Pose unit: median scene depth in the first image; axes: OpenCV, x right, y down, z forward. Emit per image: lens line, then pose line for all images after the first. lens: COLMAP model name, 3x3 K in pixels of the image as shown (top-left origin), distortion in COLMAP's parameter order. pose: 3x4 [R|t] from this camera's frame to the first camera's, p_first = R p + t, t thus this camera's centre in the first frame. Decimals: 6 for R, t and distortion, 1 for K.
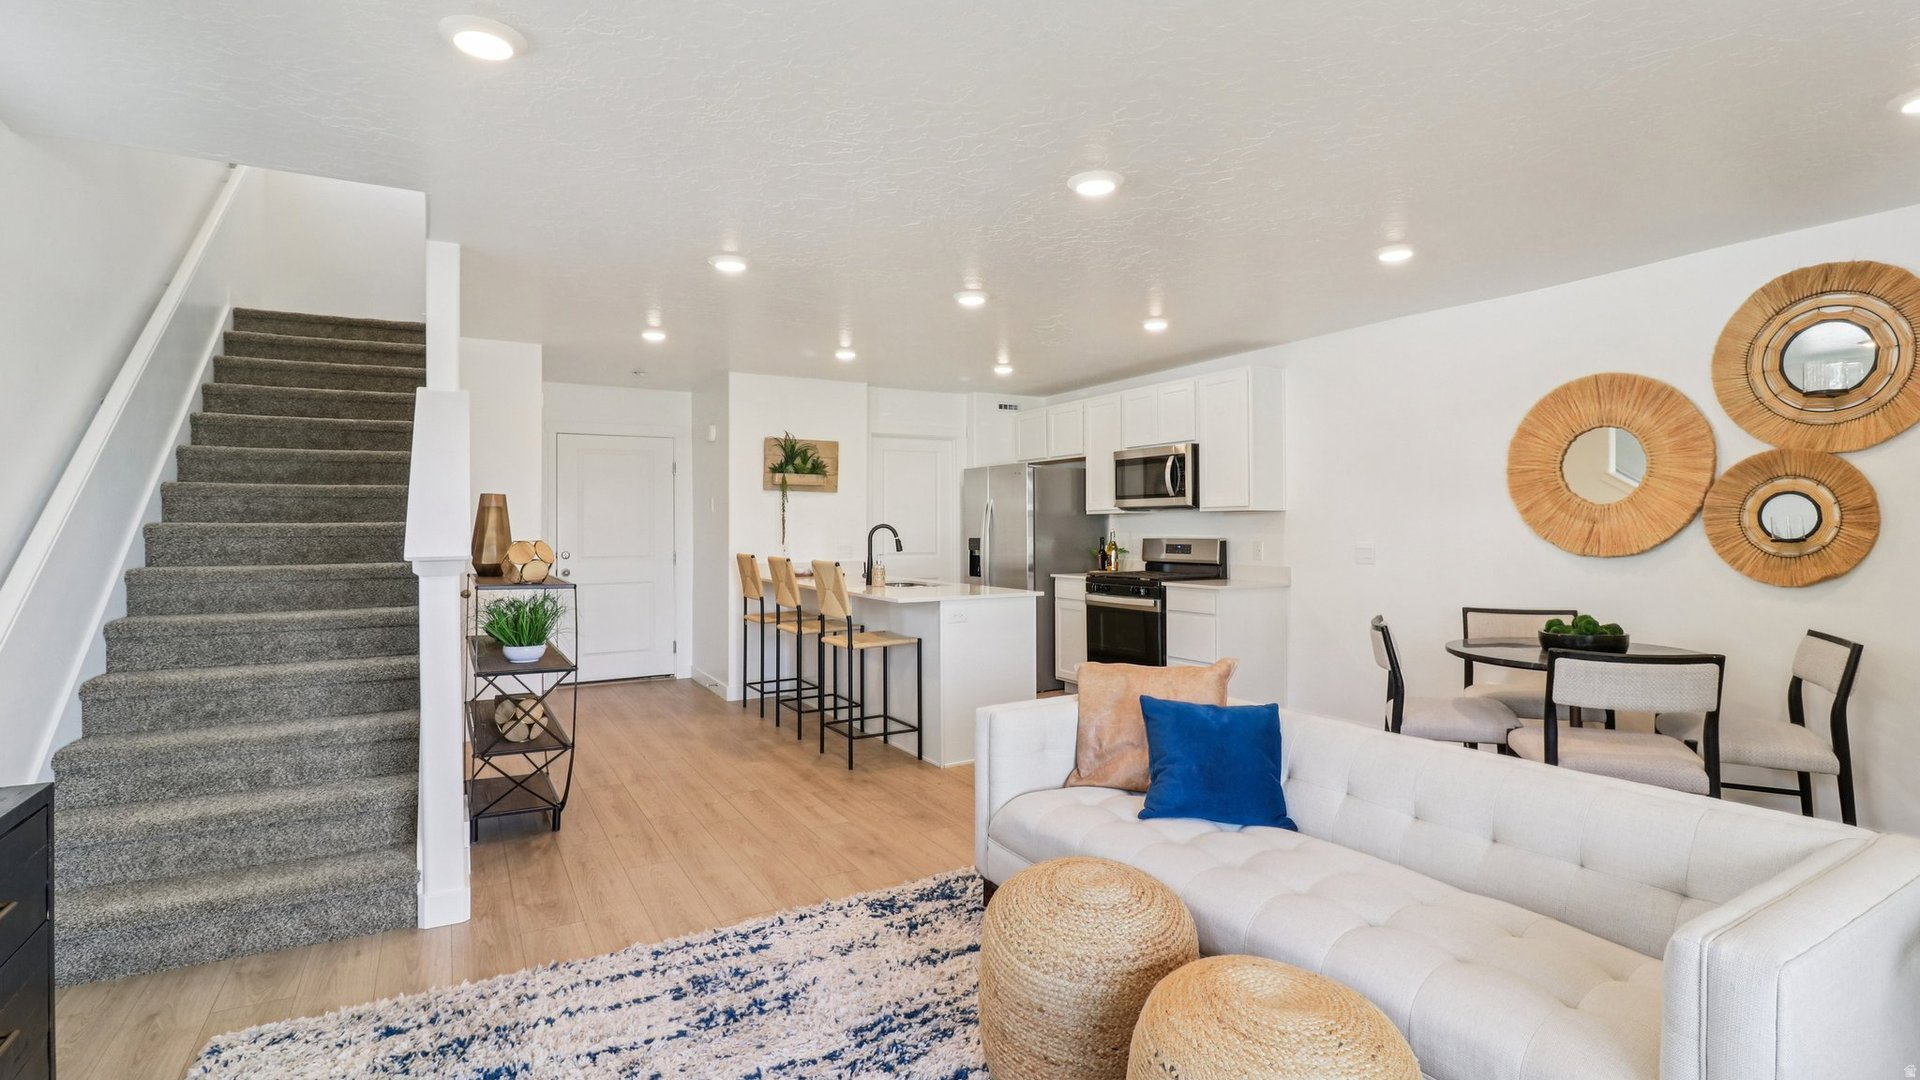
lens RADIAL K [[896.7, 0, 955.8], [0, 896.7, 517.1], [0, 0, 1]] dist [0.017160, -0.014482]
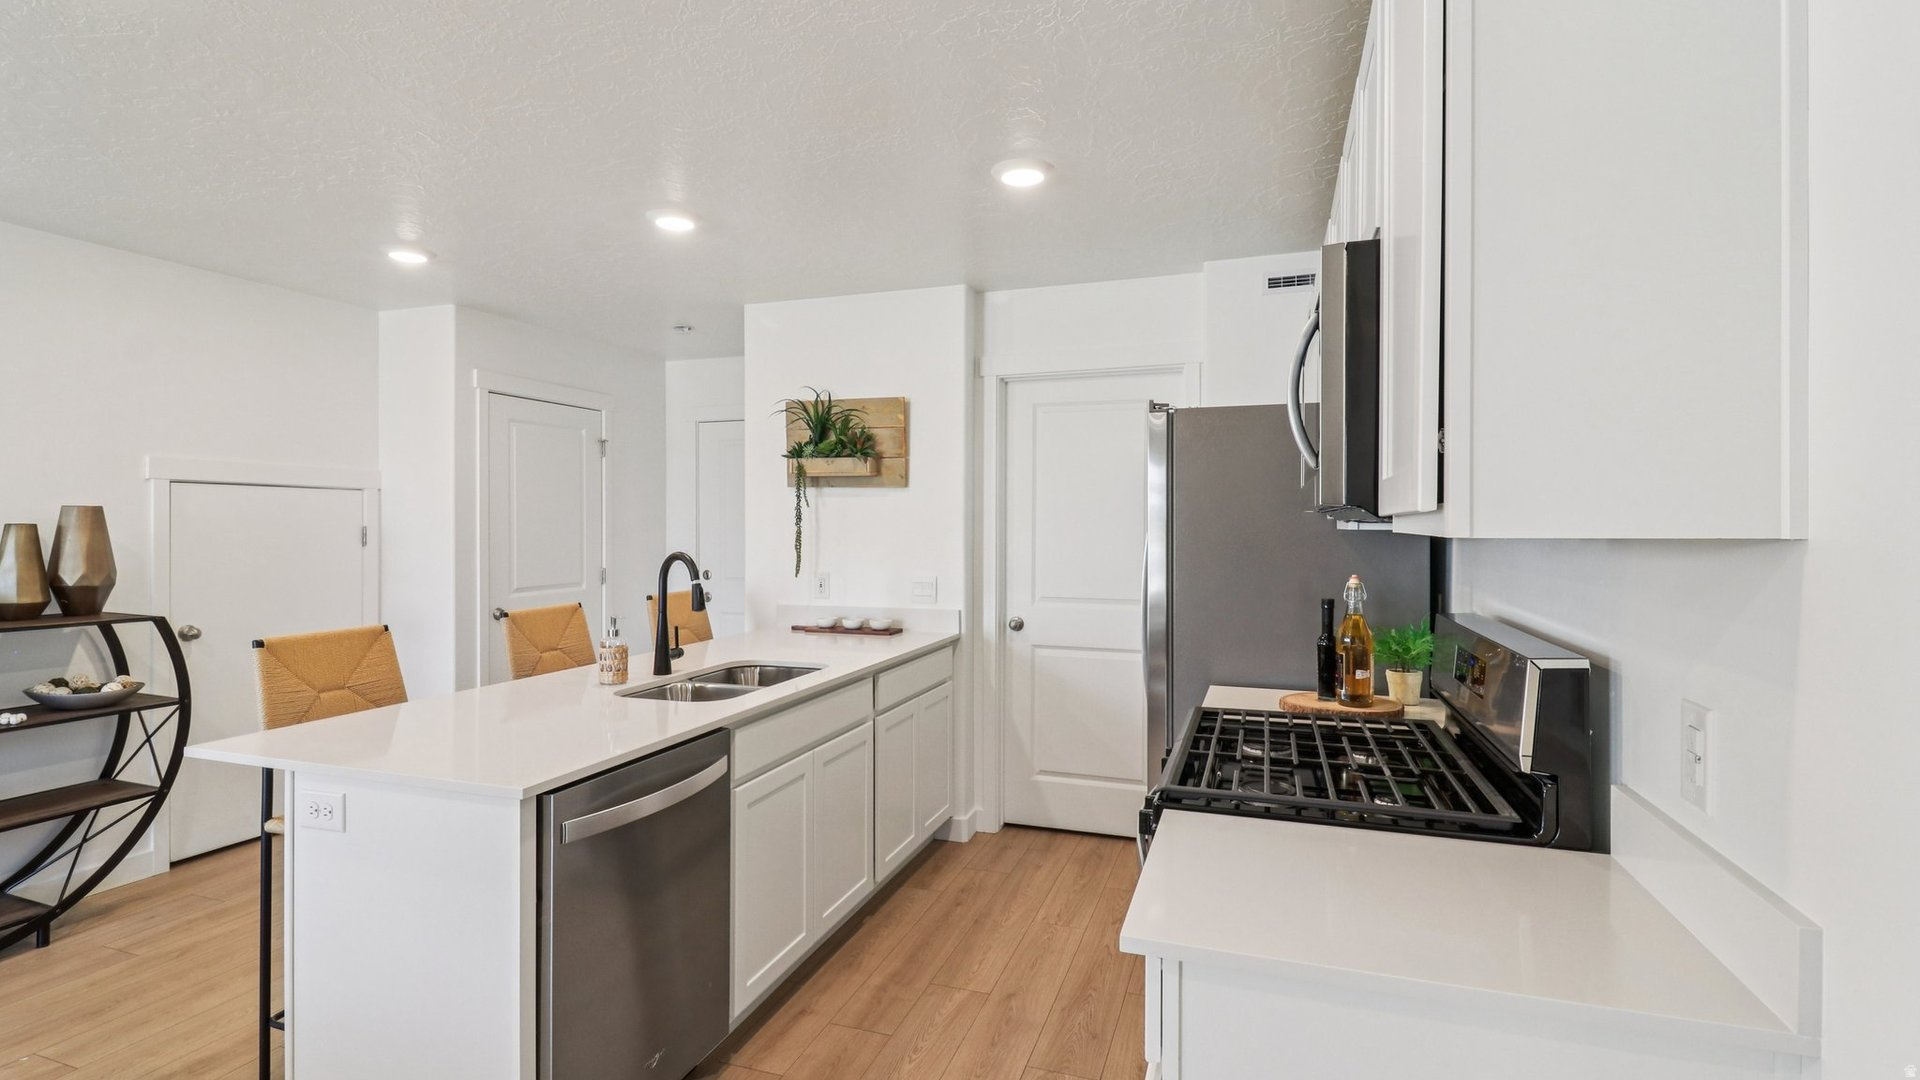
lens RADIAL K [[896.7, 0, 955.8], [0, 896.7, 517.1], [0, 0, 1]] dist [0.017160, -0.014482]
pose [[0.654230, -0.001675, -0.756294, 0.334829], [0.004125, 0.999991, 0.001353, -0.009590], [0.756284, -0.004005, 0.654231, 0.691362]]
